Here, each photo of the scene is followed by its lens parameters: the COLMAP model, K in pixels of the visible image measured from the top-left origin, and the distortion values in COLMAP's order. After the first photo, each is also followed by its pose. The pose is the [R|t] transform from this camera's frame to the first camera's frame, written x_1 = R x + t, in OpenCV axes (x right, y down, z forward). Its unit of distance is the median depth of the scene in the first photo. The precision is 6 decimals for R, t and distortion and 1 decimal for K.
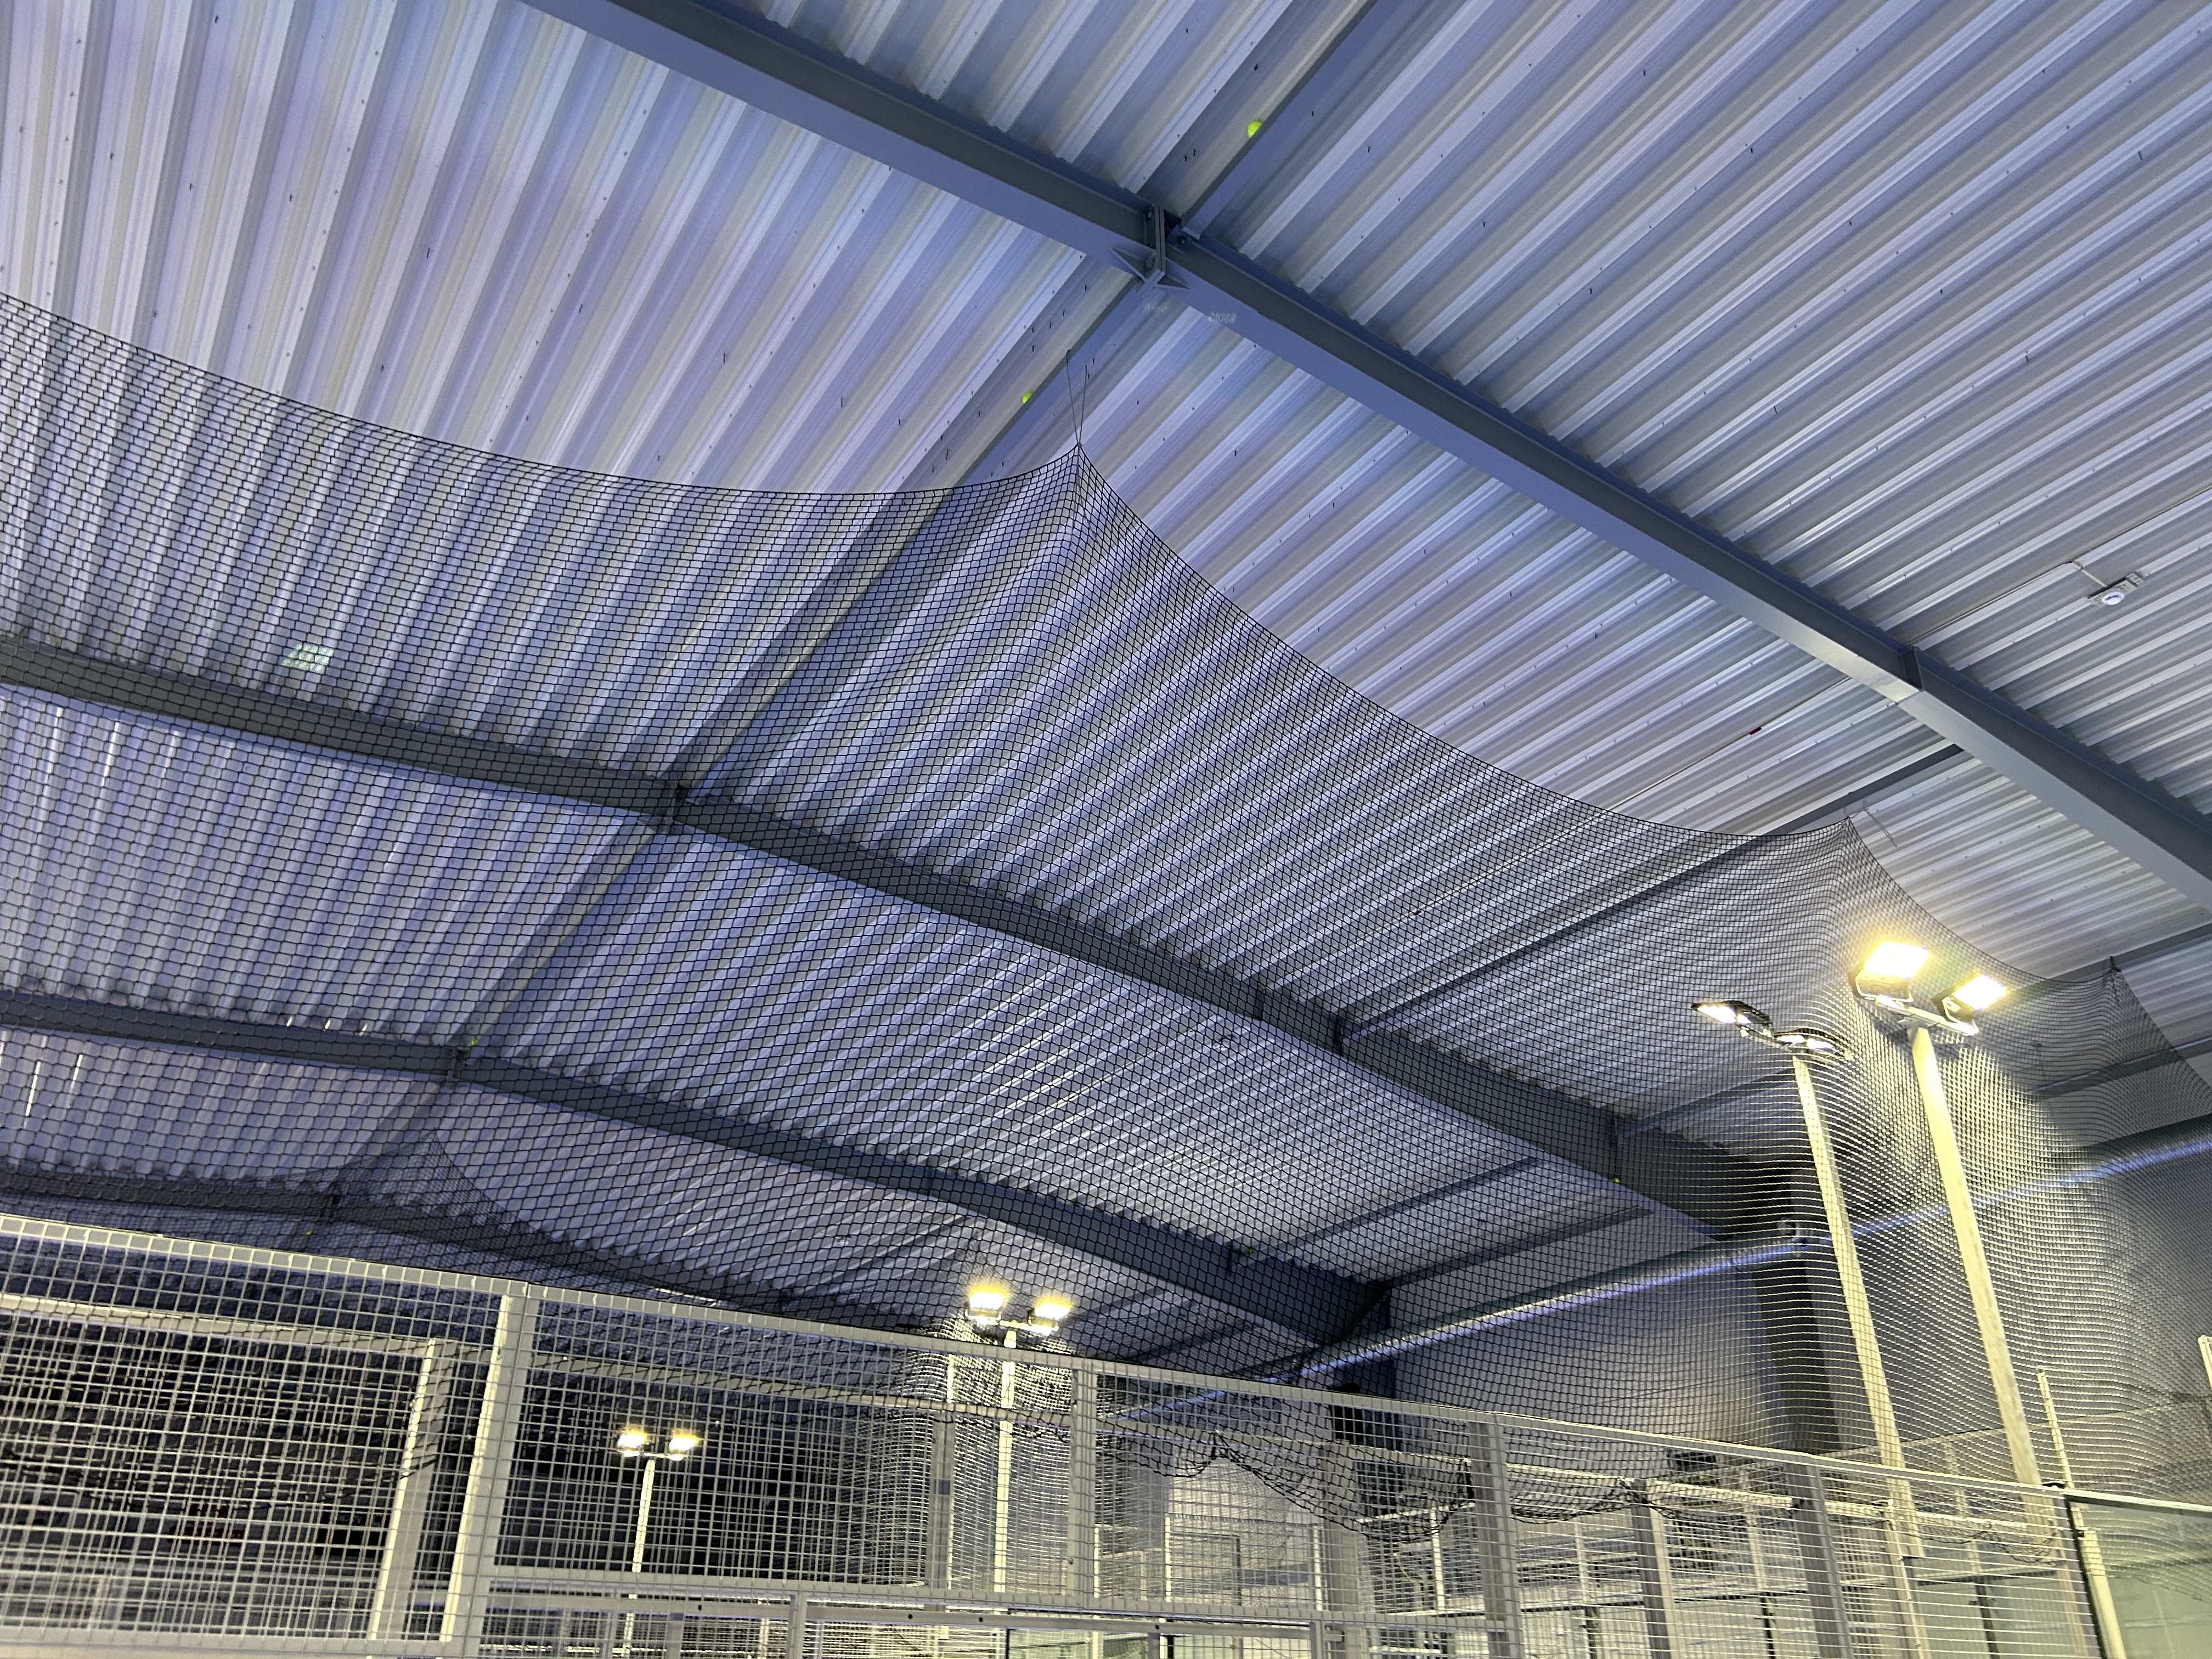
lens RADIAL K [[1662.4, 0, 1098.8], [0, 1662.4, 832.4], [0, 0, 1]] dist [0.039982, -0.043053]
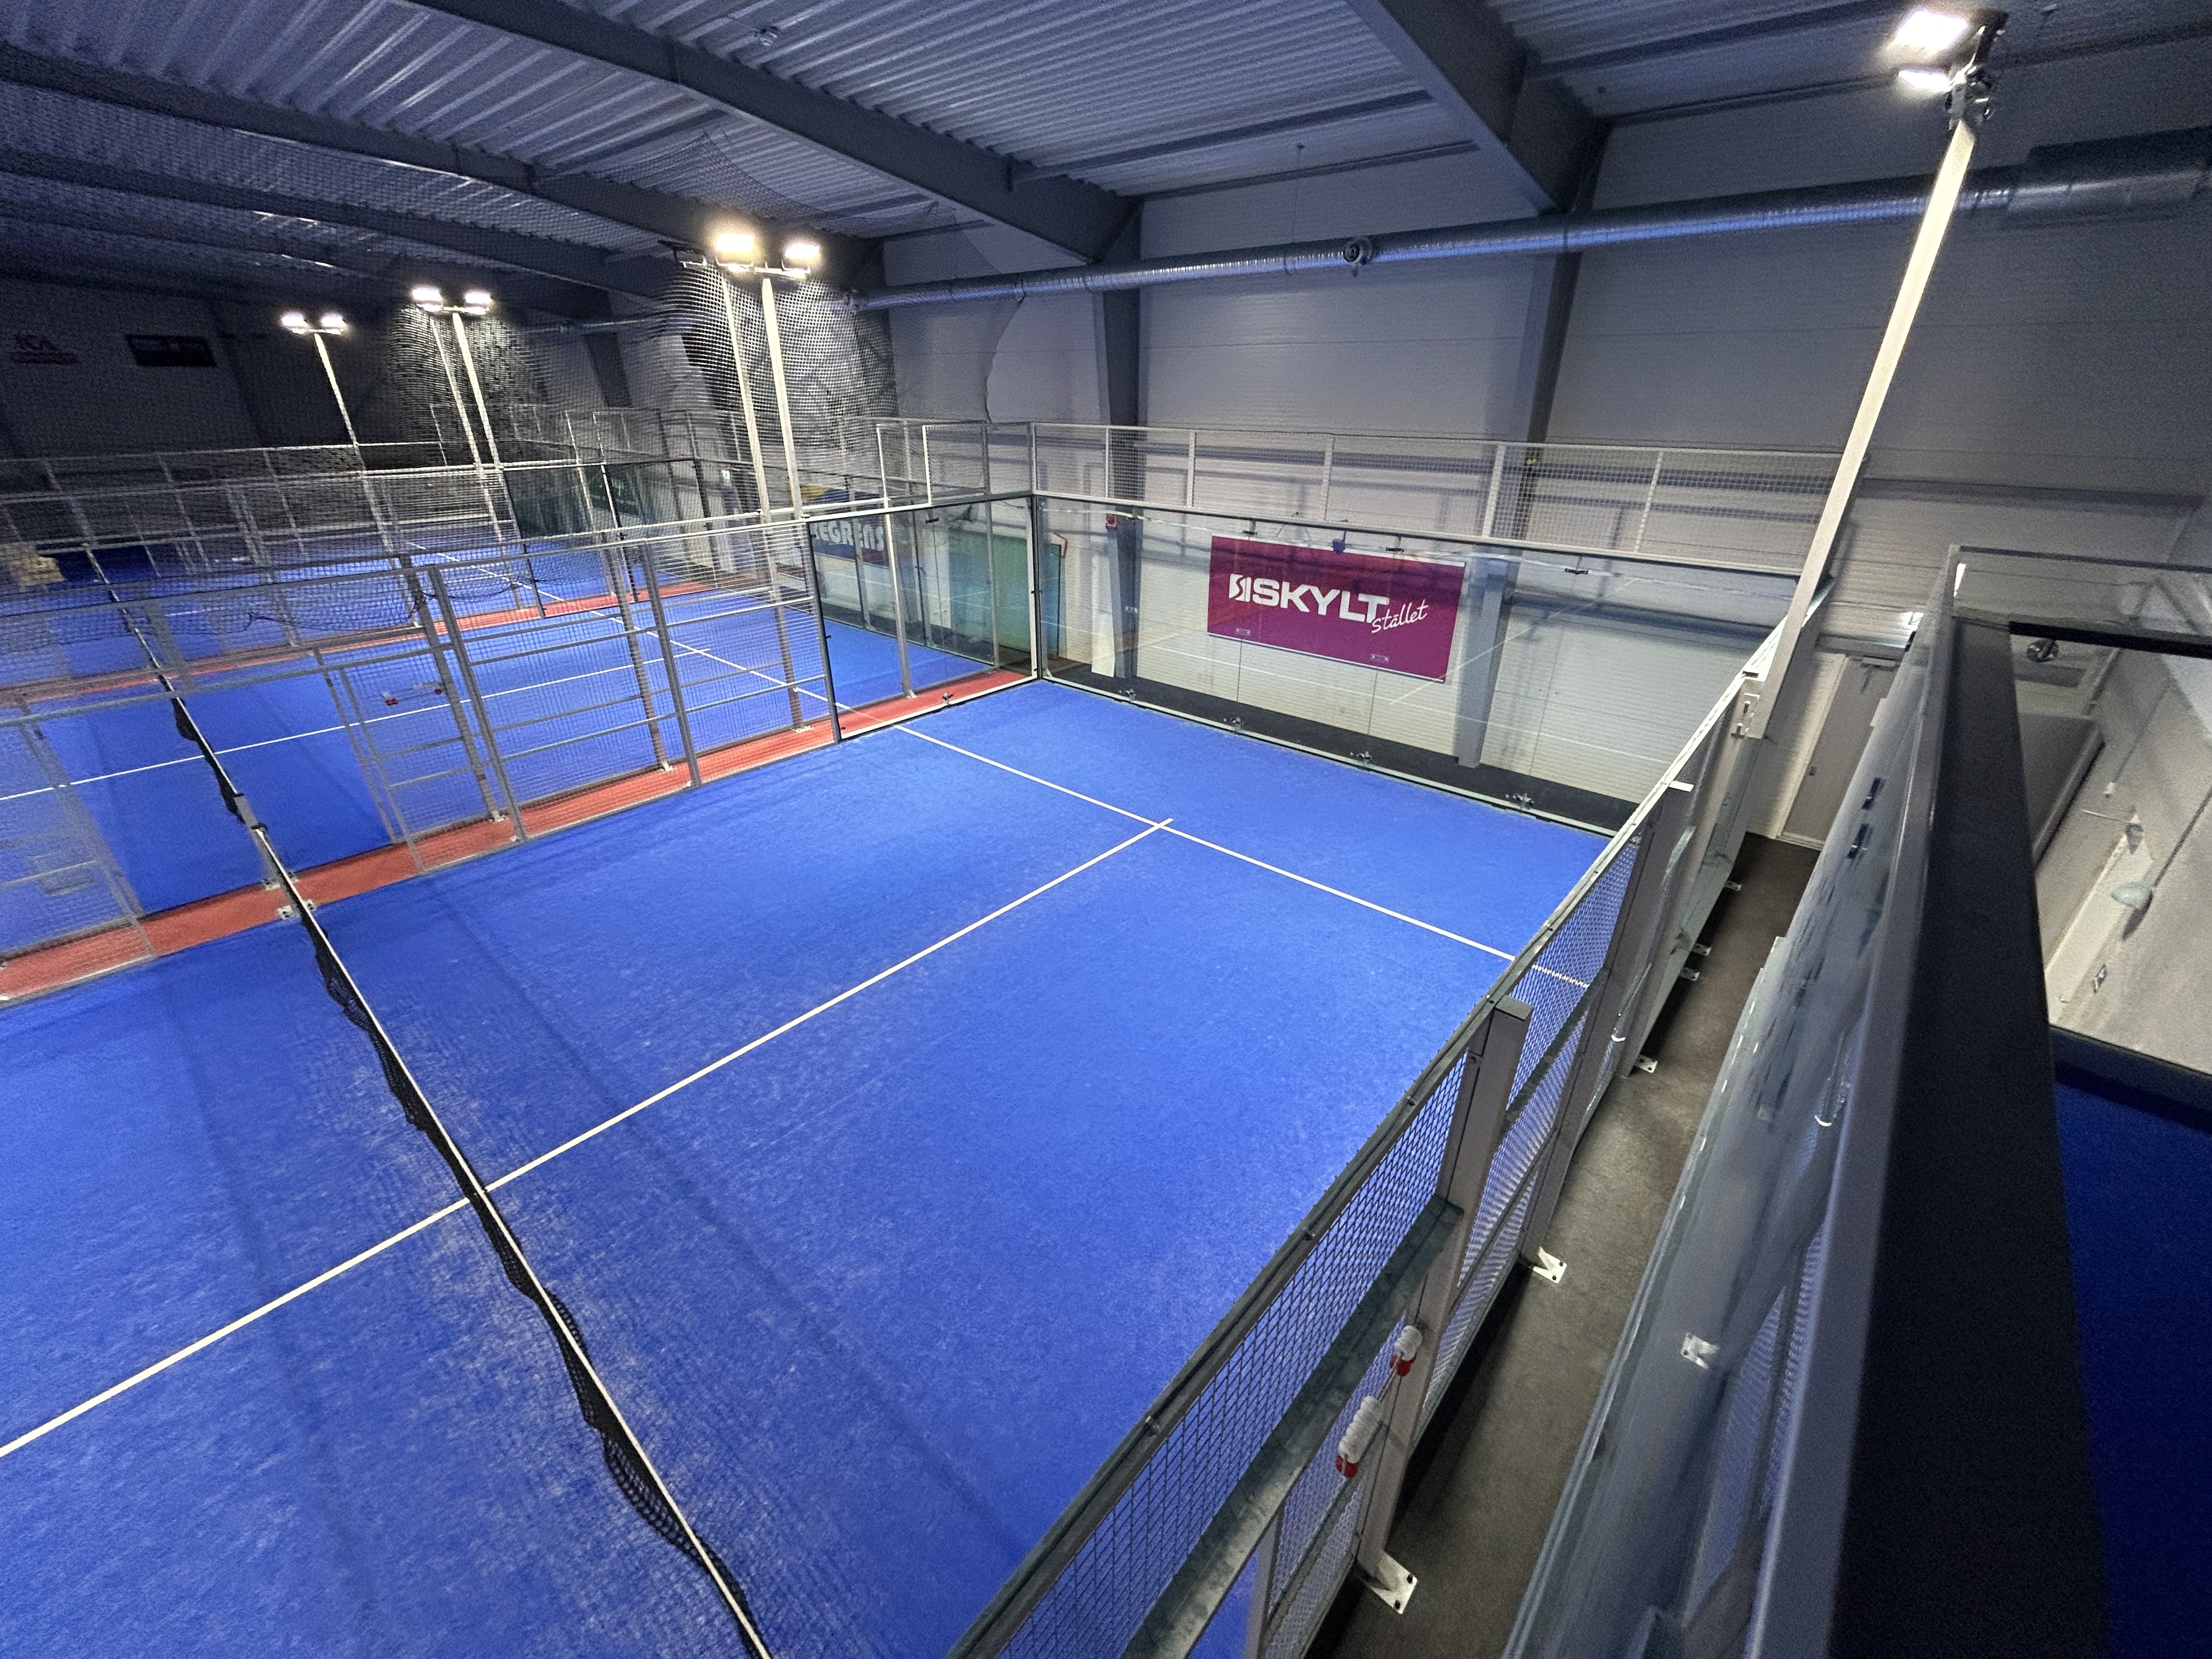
lens RADIAL K [[888.2, 0, 1103.5], [0, 888.2, 827.1], [0, 0, 1]] dist [-0.000272, -0.000152]
pose [[0.964024, -0.127568, 0.233202, 0.549908], [-0.119717, 0.574931, 0.809396, -0.386691], [-0.237328, -0.808196, 0.538975, -0.130221]]
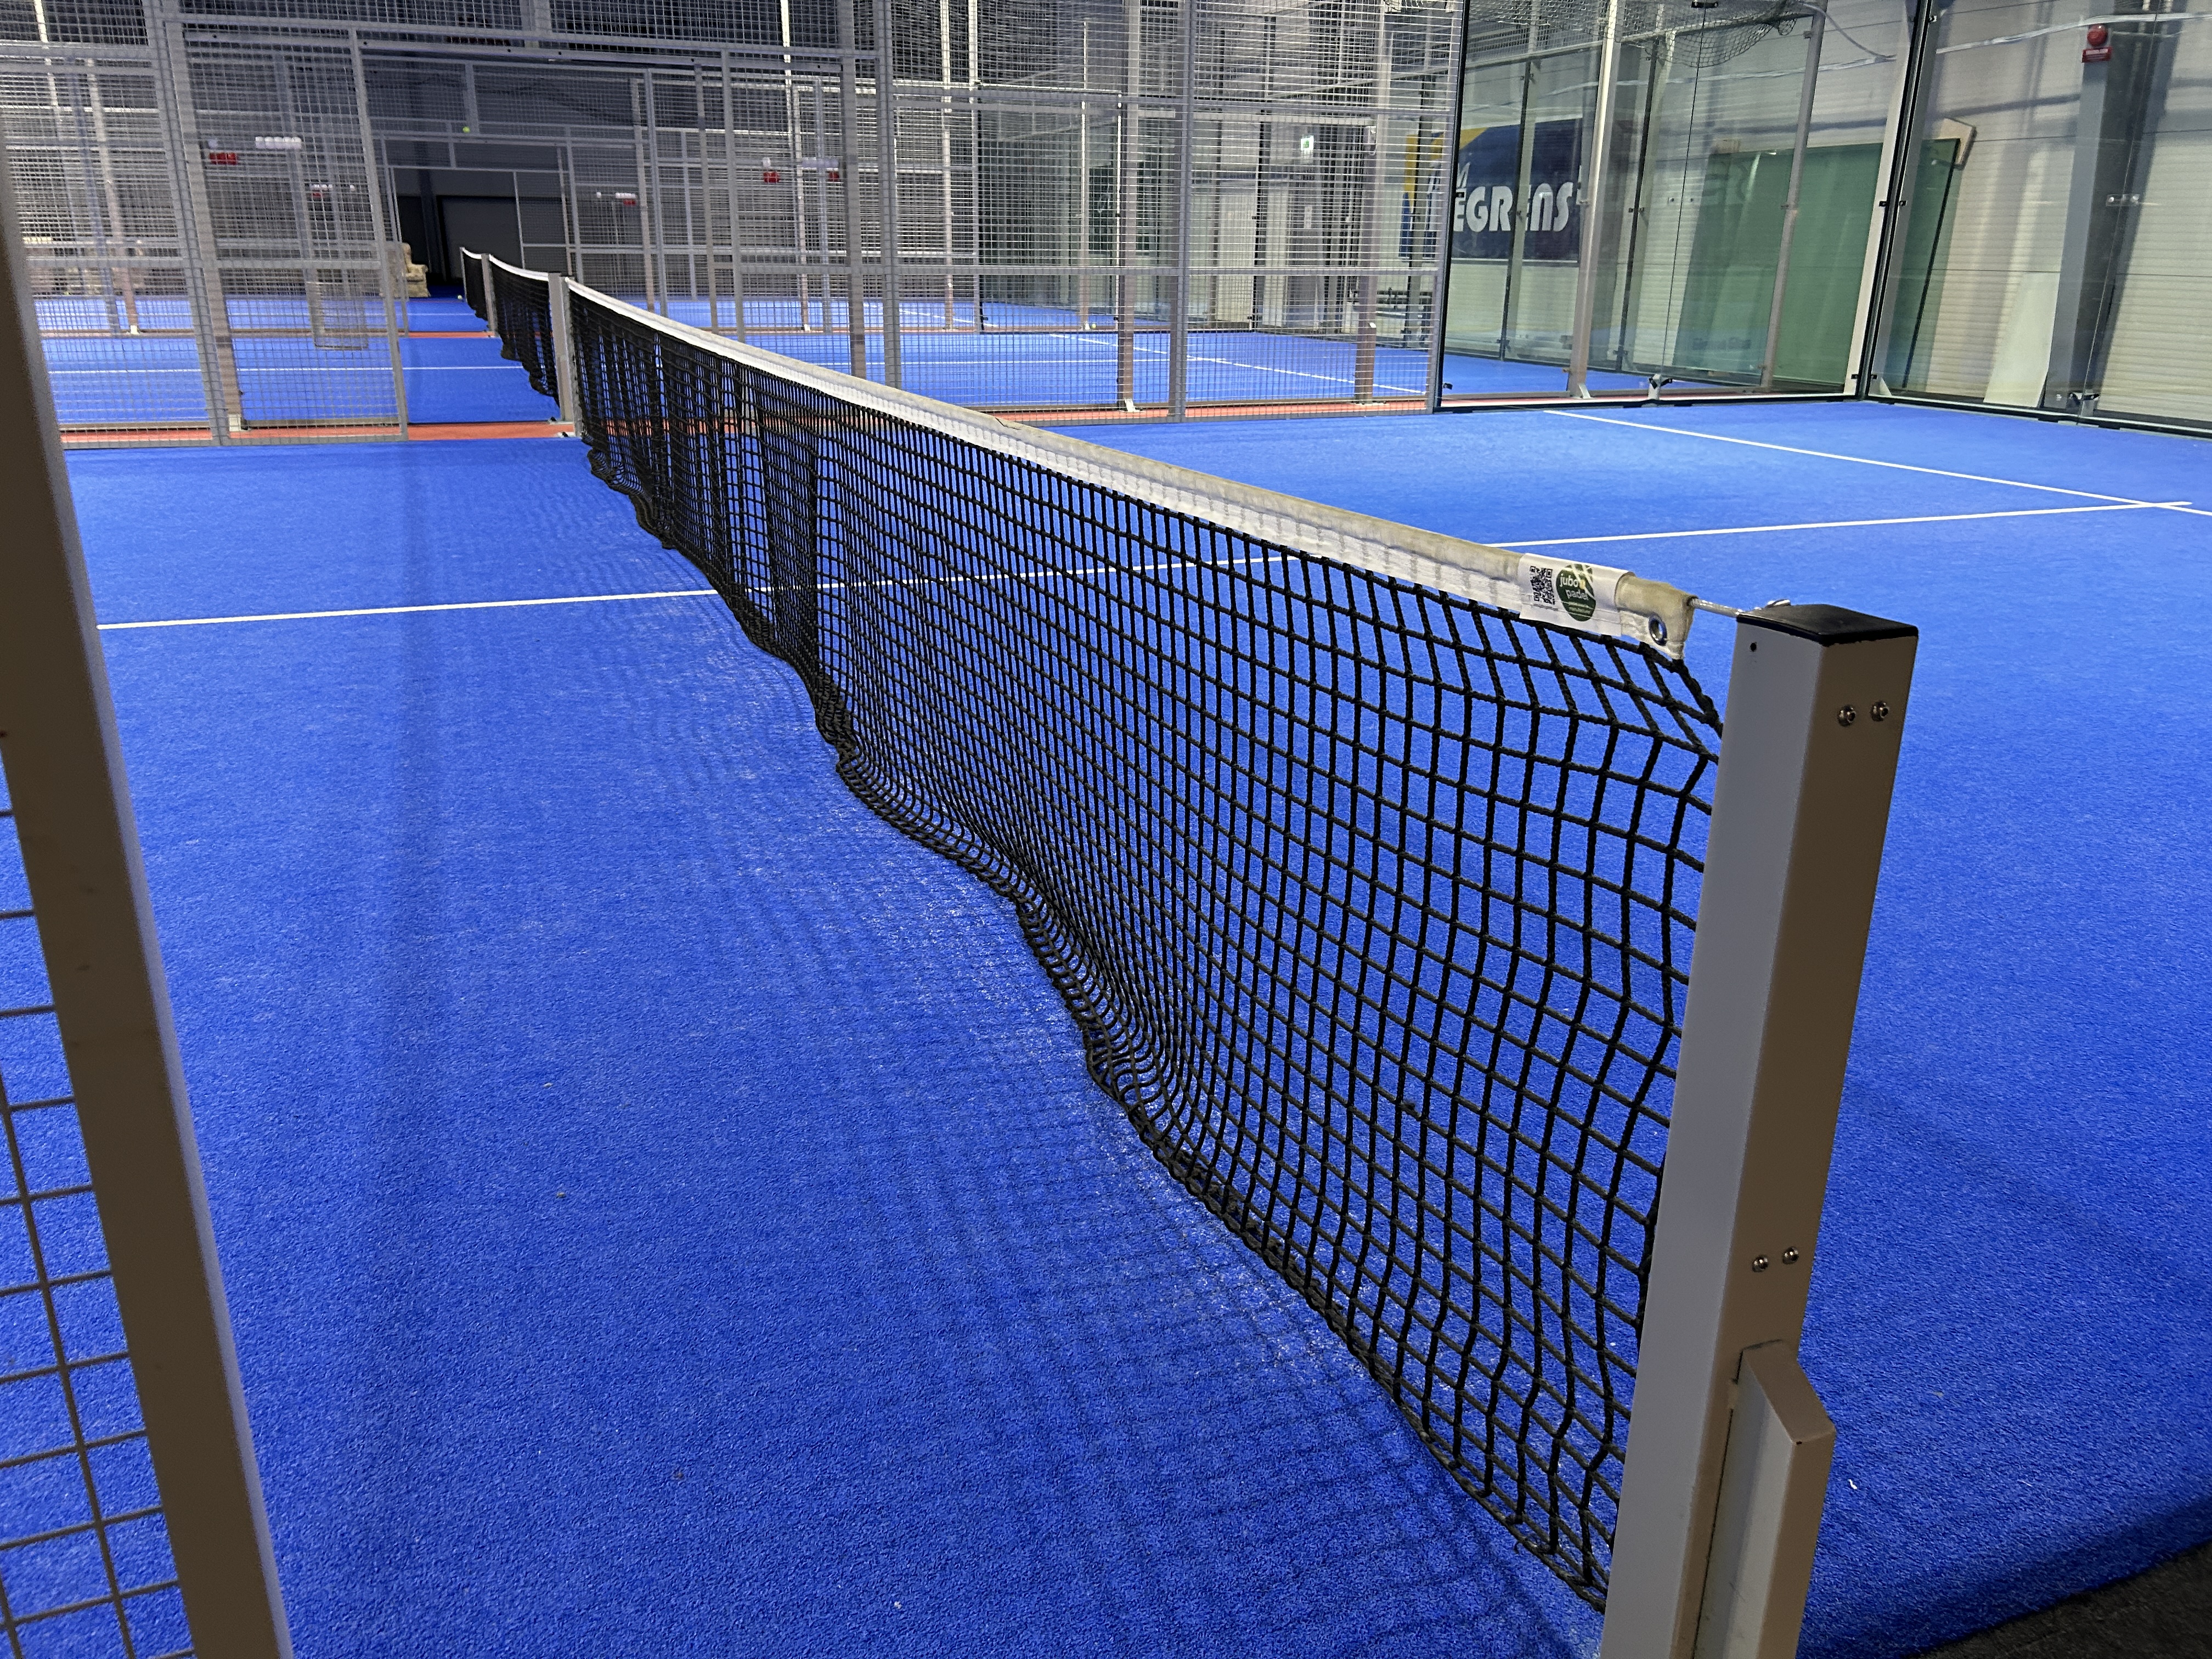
lens RADIAL K [[1663.1, 0, 1105.1], [0, 1663.1, 815.0], [0, 0, 1]] dist [0.067308, -0.049238]
pose [[0.978731, 0.066439, -0.194089, 0.517652], [0.098018, 0.679672, 0.726938, -0.107747], [0.180214, -0.730501, 0.658704, -0.349176]]
